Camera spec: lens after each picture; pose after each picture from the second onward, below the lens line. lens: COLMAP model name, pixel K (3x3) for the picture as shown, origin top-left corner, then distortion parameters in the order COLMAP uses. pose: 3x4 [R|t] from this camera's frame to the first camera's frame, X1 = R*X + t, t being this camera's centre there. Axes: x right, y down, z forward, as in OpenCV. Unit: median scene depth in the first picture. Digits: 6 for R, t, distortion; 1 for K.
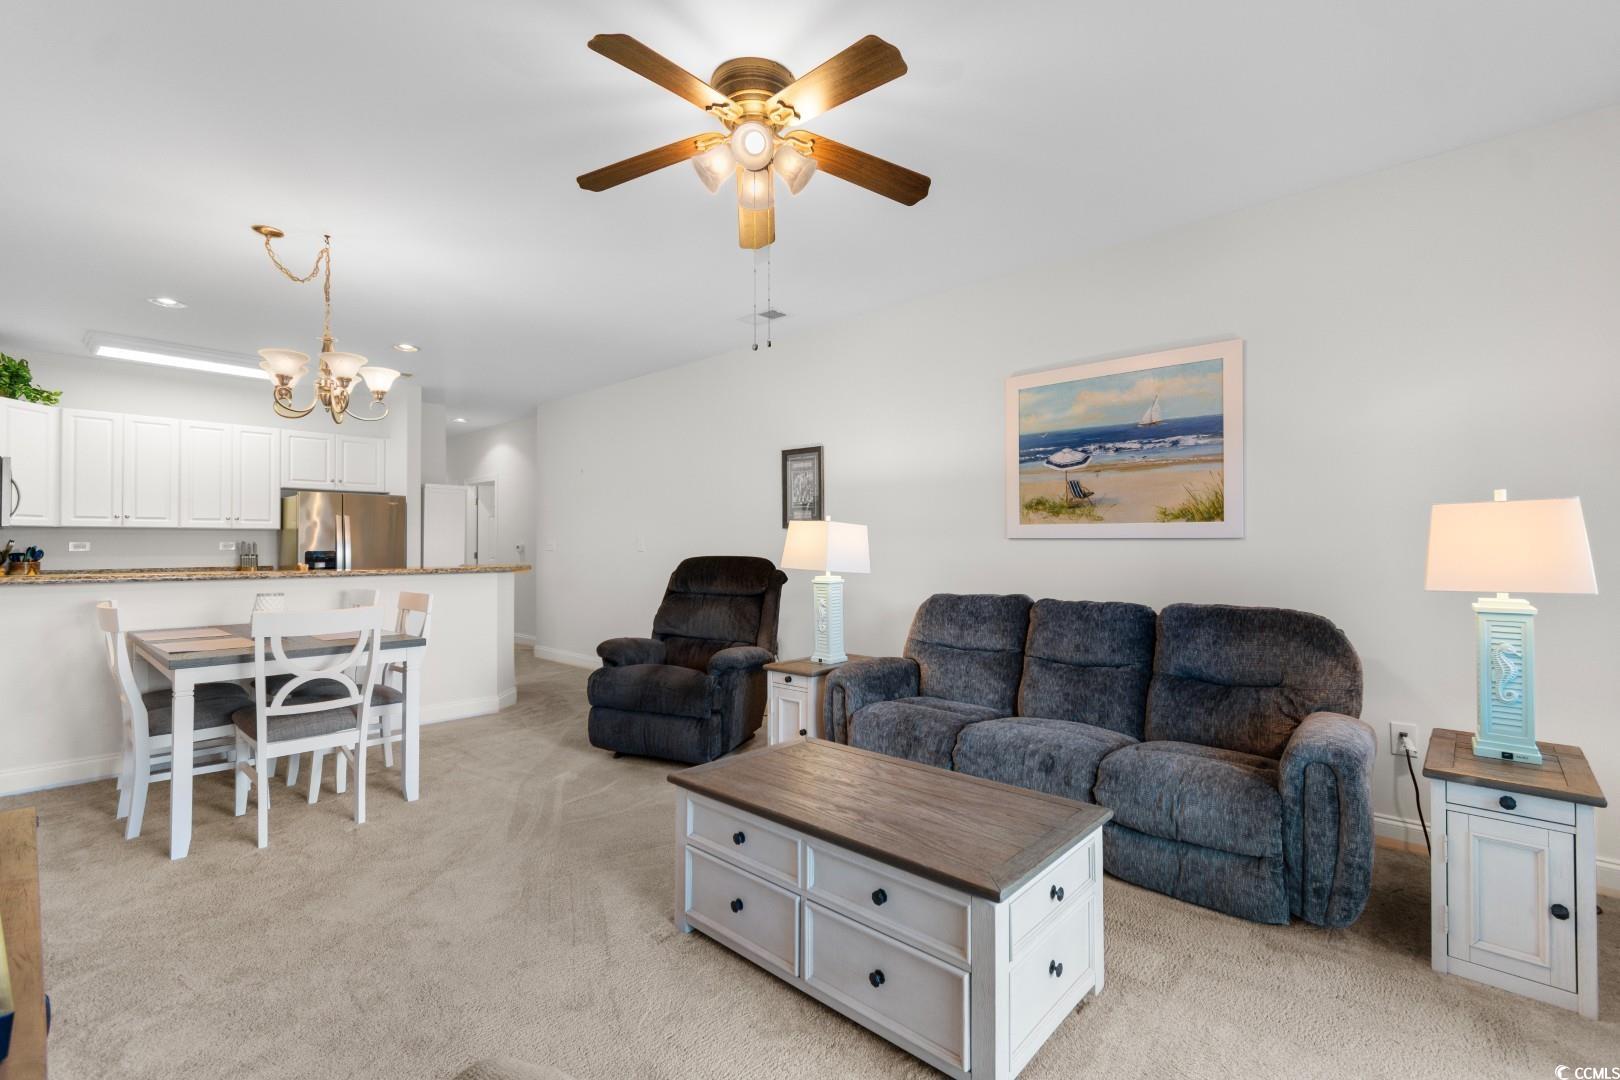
lens RADIAL K [[713.2, 0, 811.1], [0, 713.2, 538.4], [0, 0, 1]] dist [0.001993, -0.000718]
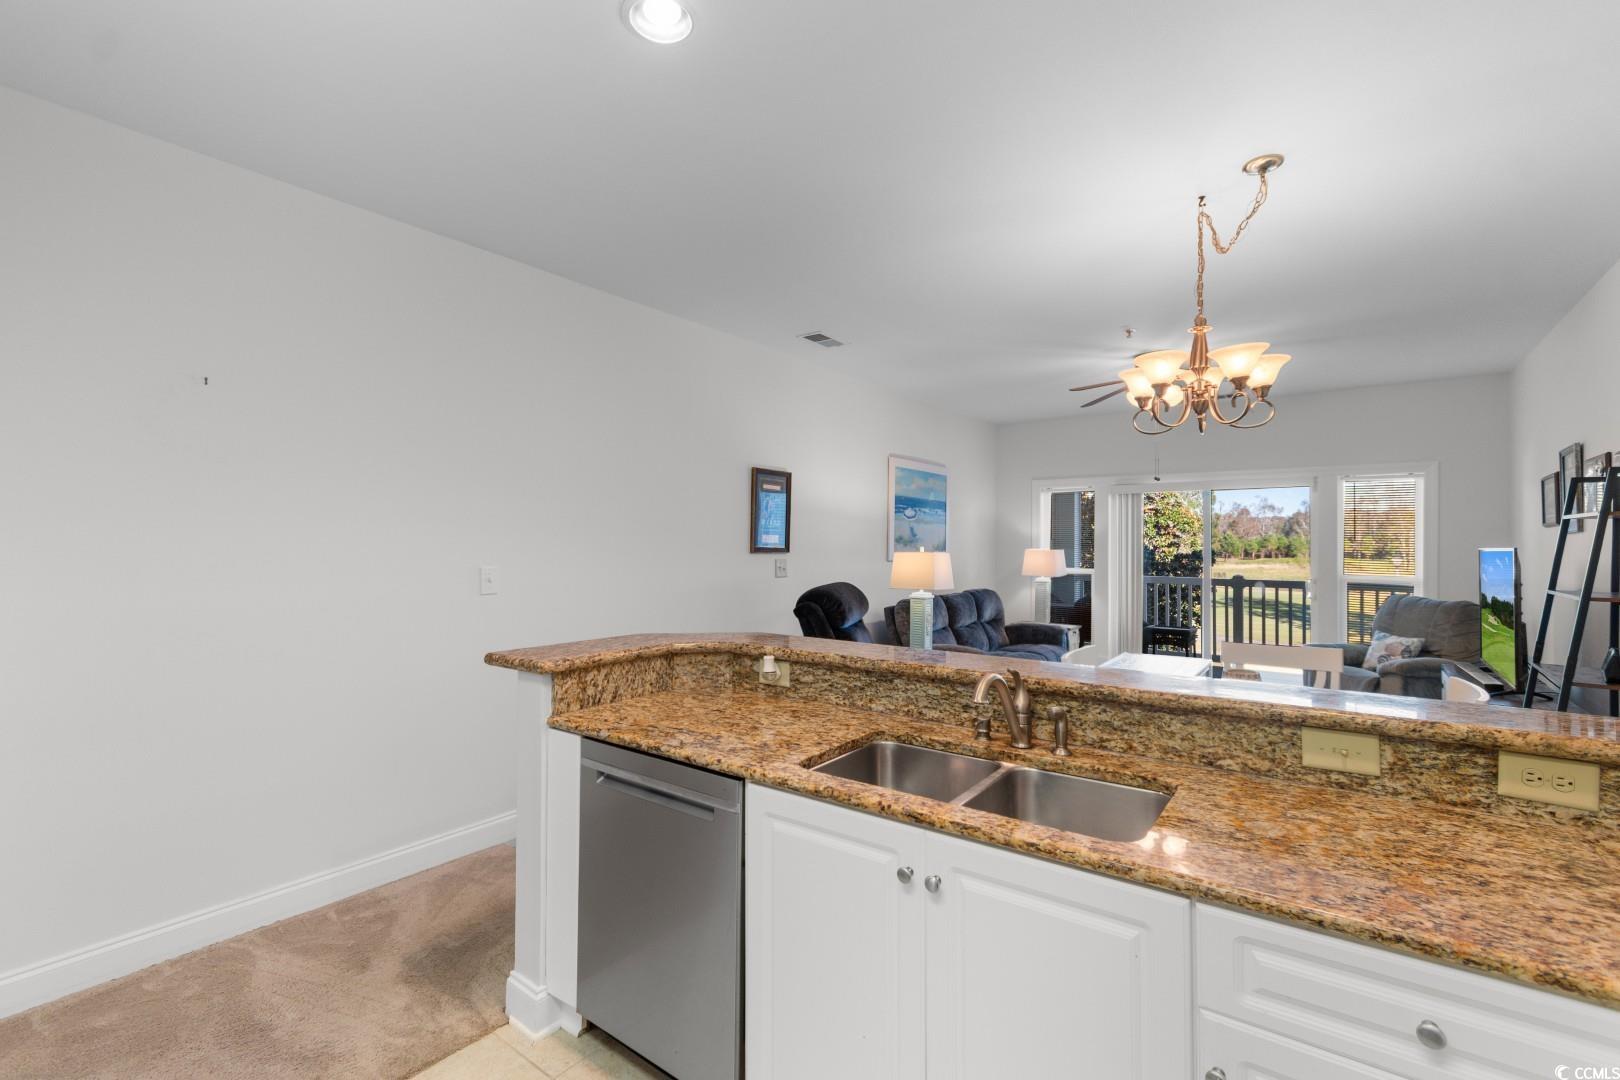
lens RADIAL K [[713.2, 0, 811.1], [0, 713.2, 538.4], [0, 0, 1]] dist [0.001993, -0.000718]
pose [[-0.099705, 0.005937, 0.994999, -1.309614], [-0.013650, 0.999880, -0.007334, -0.036068], [-0.994923, -0.014313, -0.099612, 1.392023]]
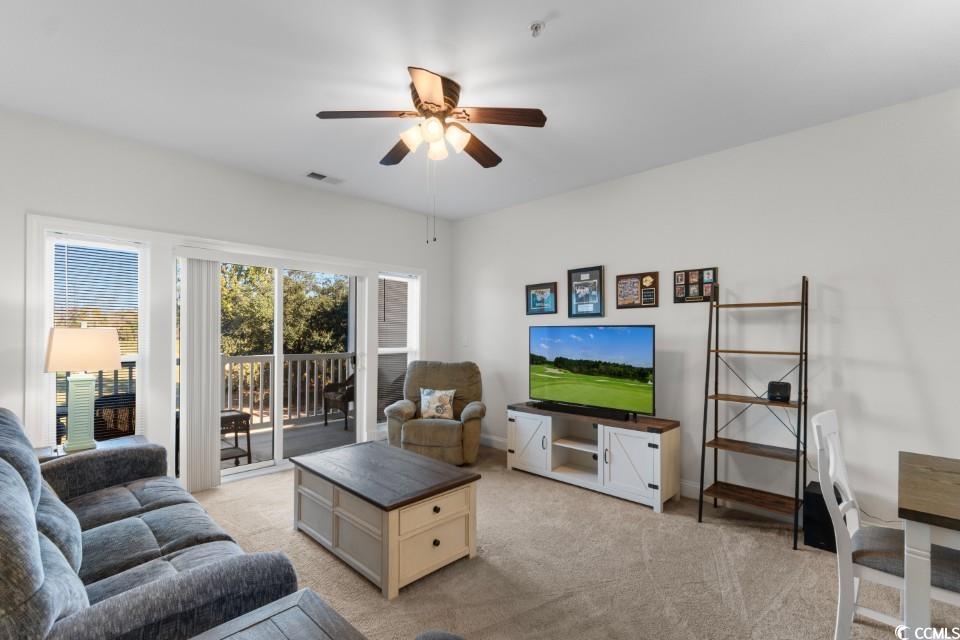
lens RADIAL K [[435.5, 0, 478.7], [0, 435.5, 332.0], [0, 0, 1]] dist [-0.000155, -0.000037]
pose [[-0.999315, -0.003506, 0.036839, -0.147966], [-0.003877, 0.999942, -0.010001, -0.017982], [-0.036802, -0.010137, -0.999271, 1.287870]]
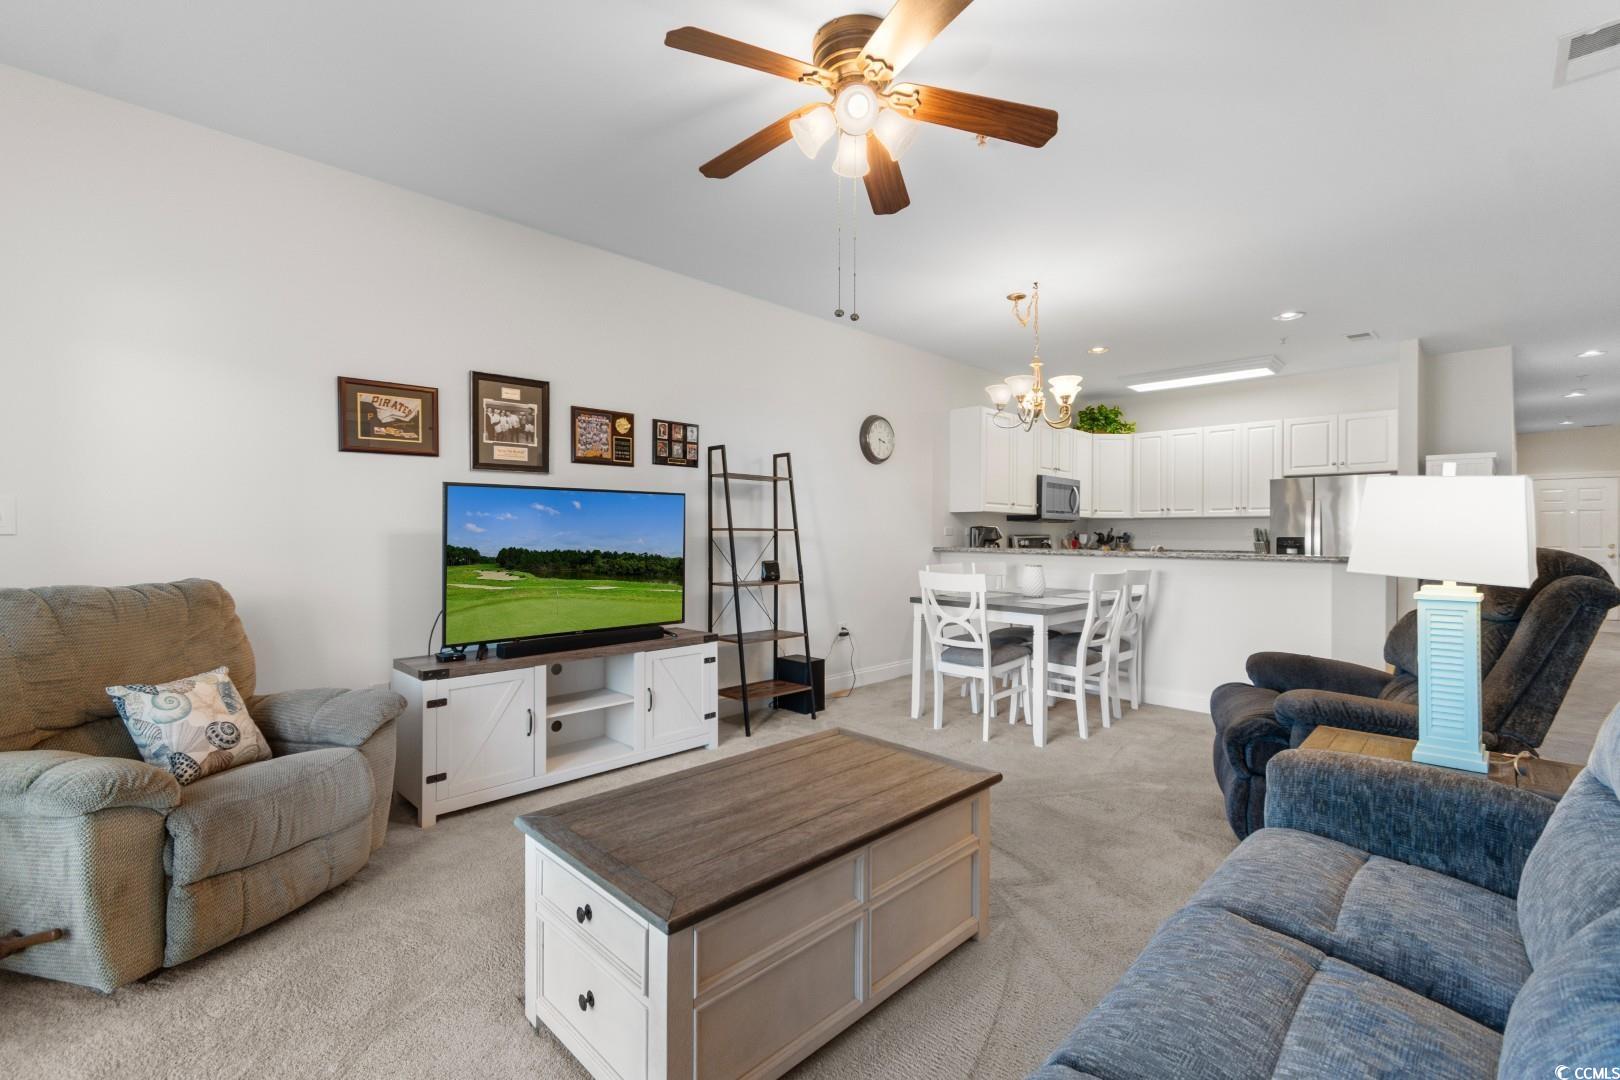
lens RADIAL K [[710.1, 0, 806.9], [0, 710.1, 537.8], [0, 0, 1]] dist [0.002487, 0.000072]
pose [[-0.042173, 0.006231, -0.999091, 0.546983], [0.004511, 0.999972, 0.006046, 0.015931], [0.999100, -0.004252, -0.042199, 0.598908]]
